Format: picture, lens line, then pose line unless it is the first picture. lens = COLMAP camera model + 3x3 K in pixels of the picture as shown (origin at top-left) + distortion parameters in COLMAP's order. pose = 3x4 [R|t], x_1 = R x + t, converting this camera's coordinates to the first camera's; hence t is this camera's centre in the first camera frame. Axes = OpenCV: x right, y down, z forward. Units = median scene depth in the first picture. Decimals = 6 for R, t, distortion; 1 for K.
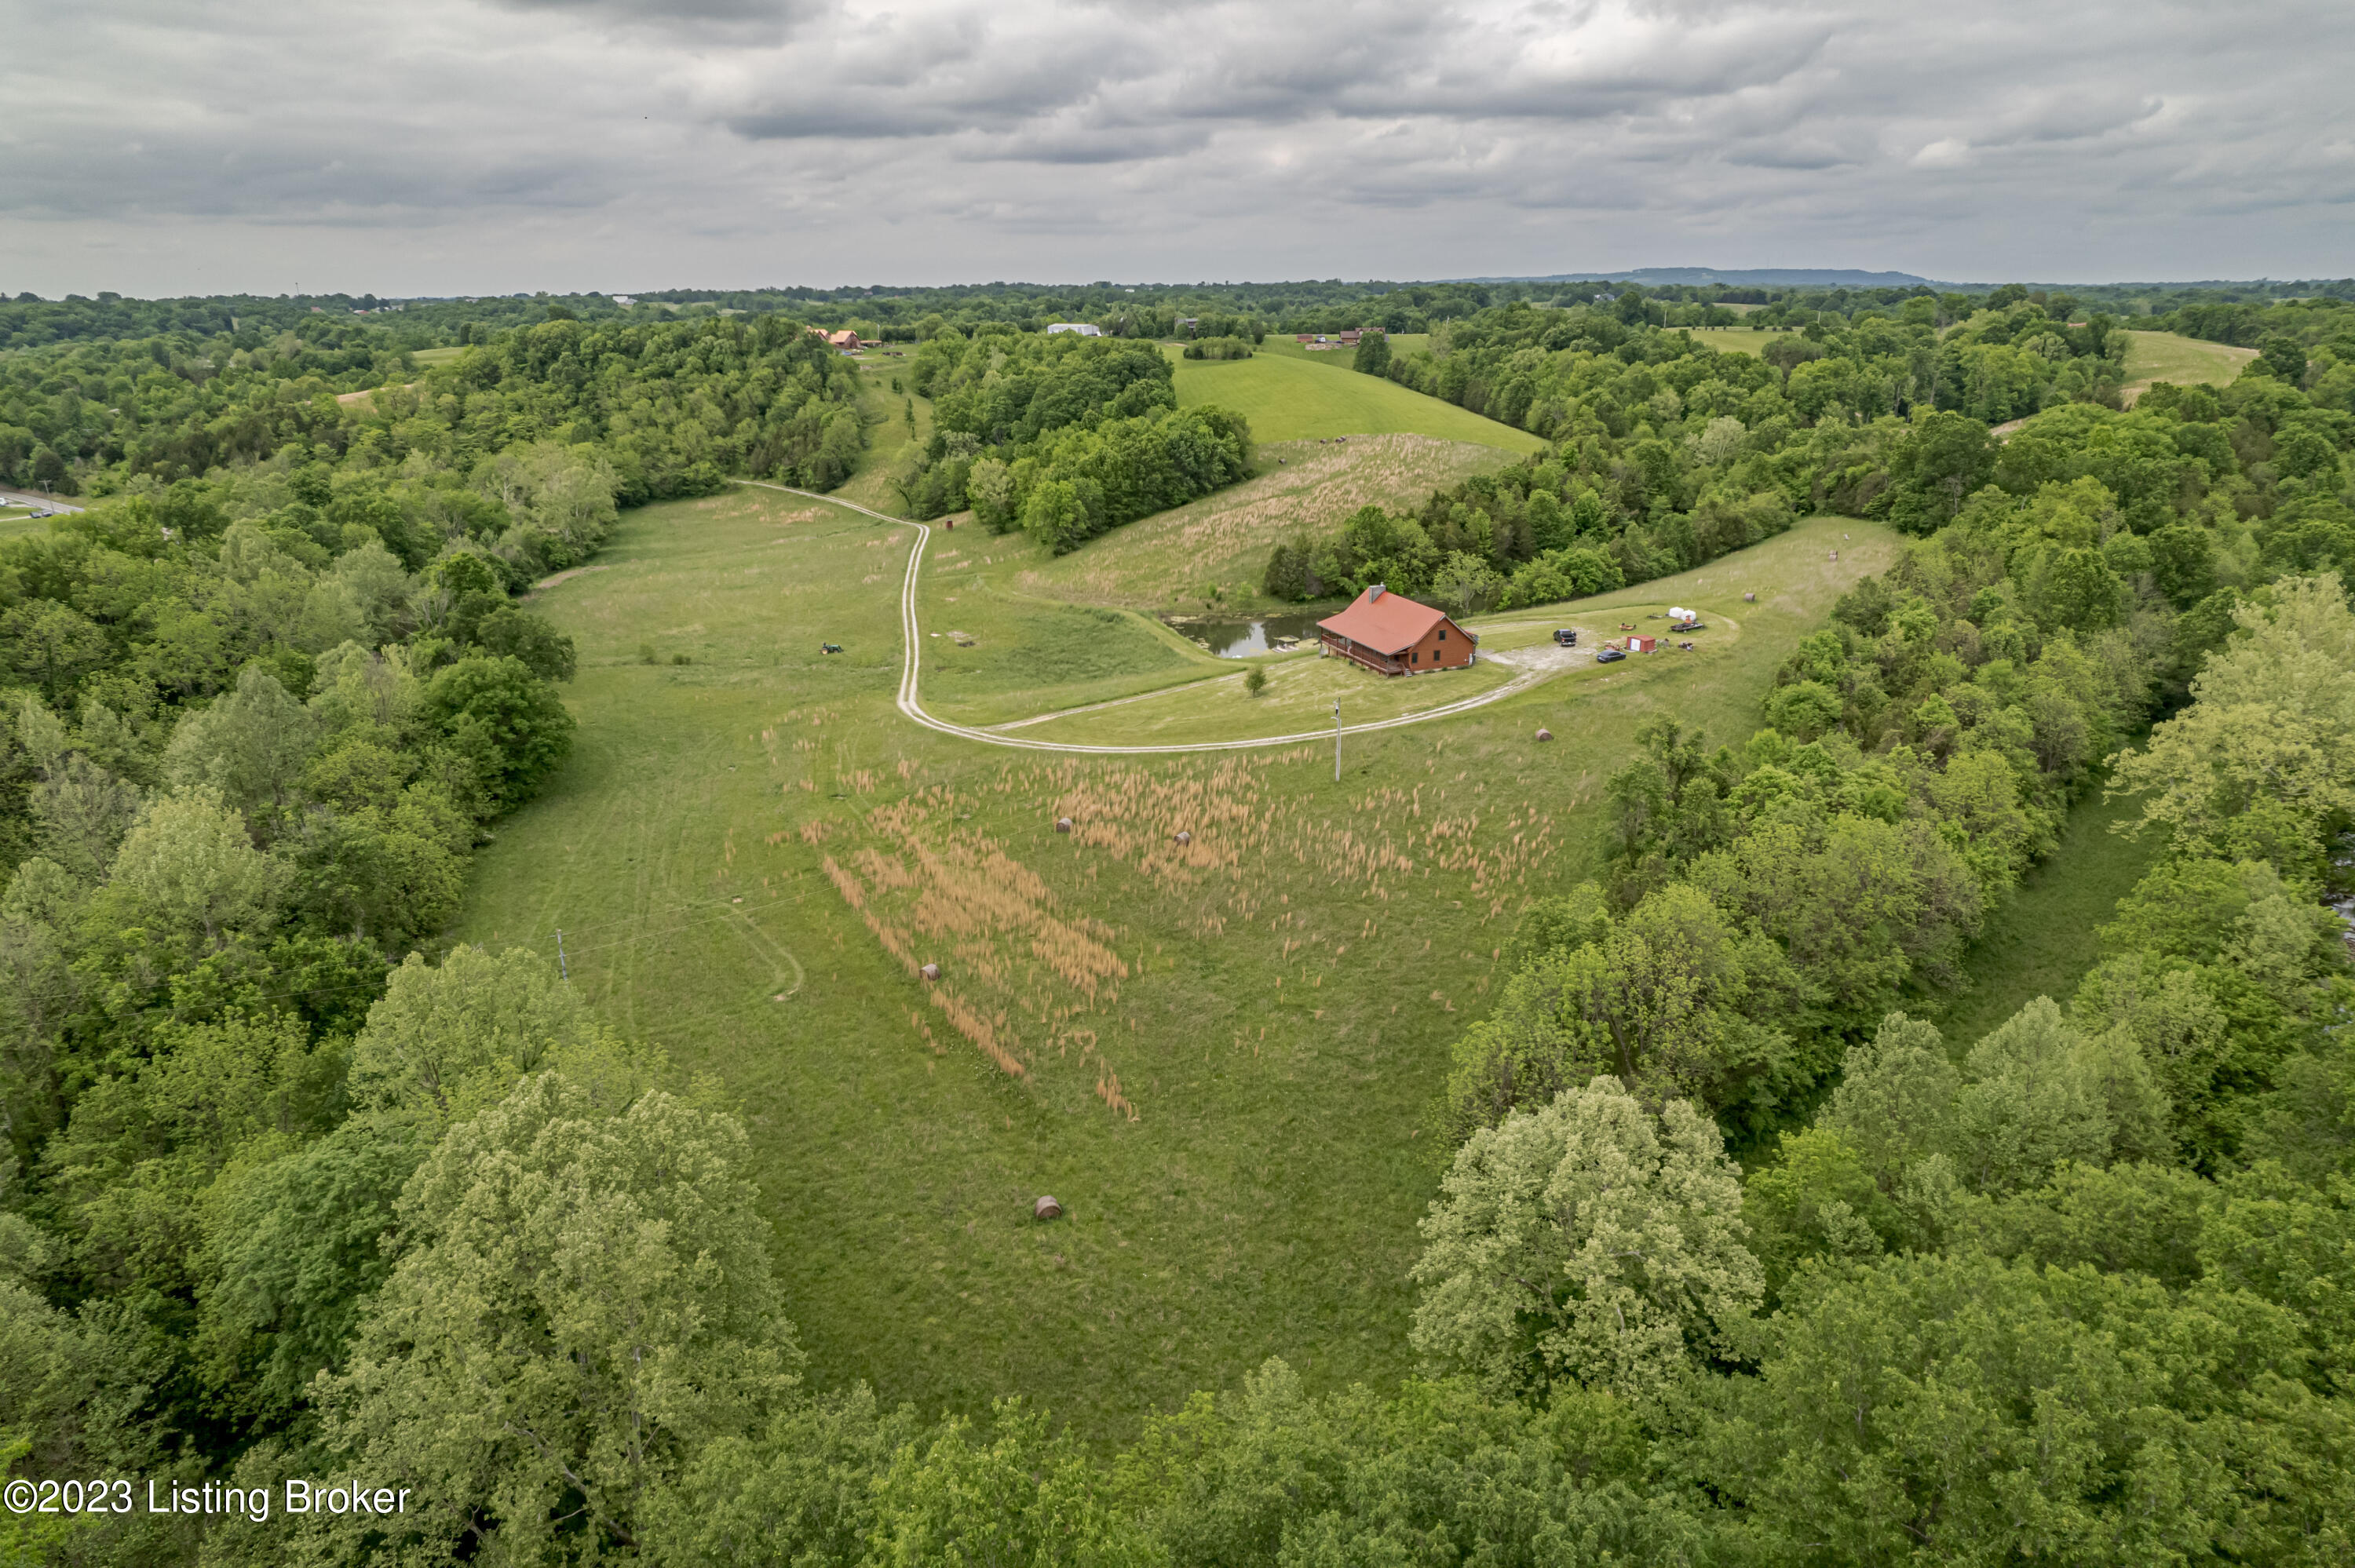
lens RADIAL K [[1502.2, 0, 1177.5], [0, 1502.2, 784.0], [0, 0, 1]] dist [-0.068199, 0.048388]
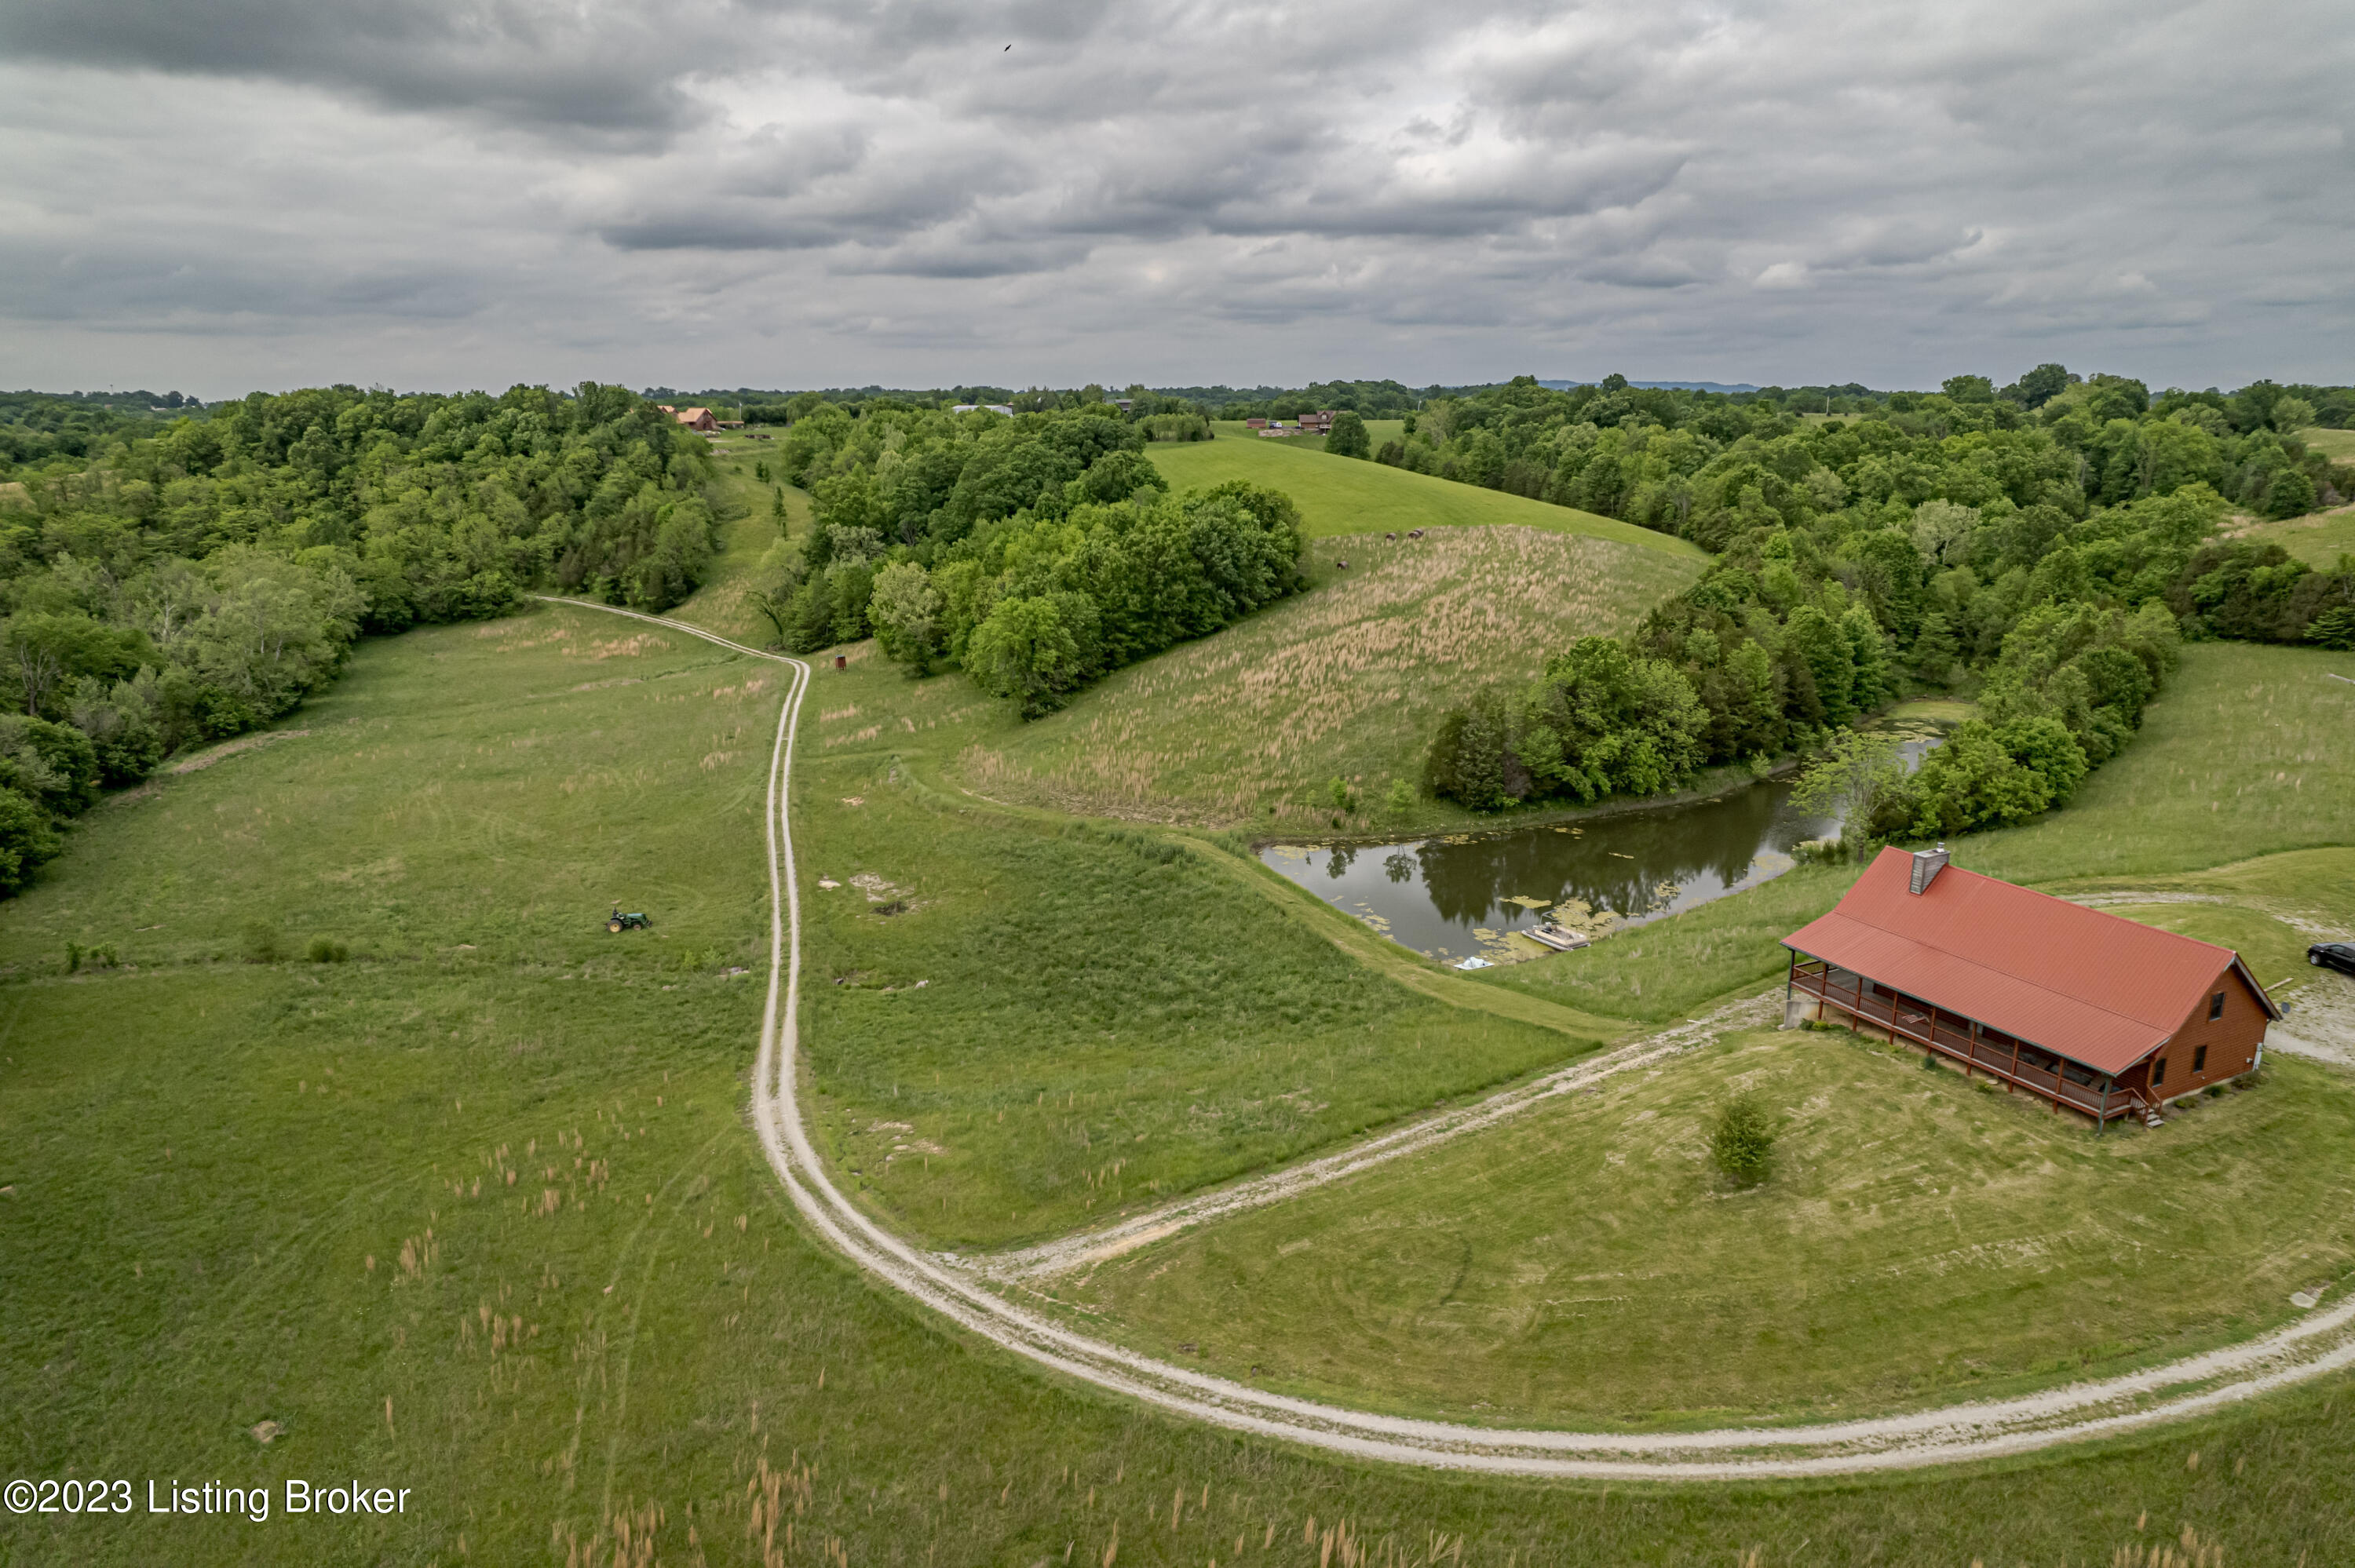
lens RADIAL K [[1502.2, 0, 1177.5], [0, 1502.2, 784.0], [0, 0, 1]] dist [-0.068199, 0.048388]
pose [[0.996517, -0.016441, 0.081752, -0.048819], [0.022260, 0.997243, -0.070785, -0.057415], [-0.080363, 0.072359, 0.994136, 0.276188]]
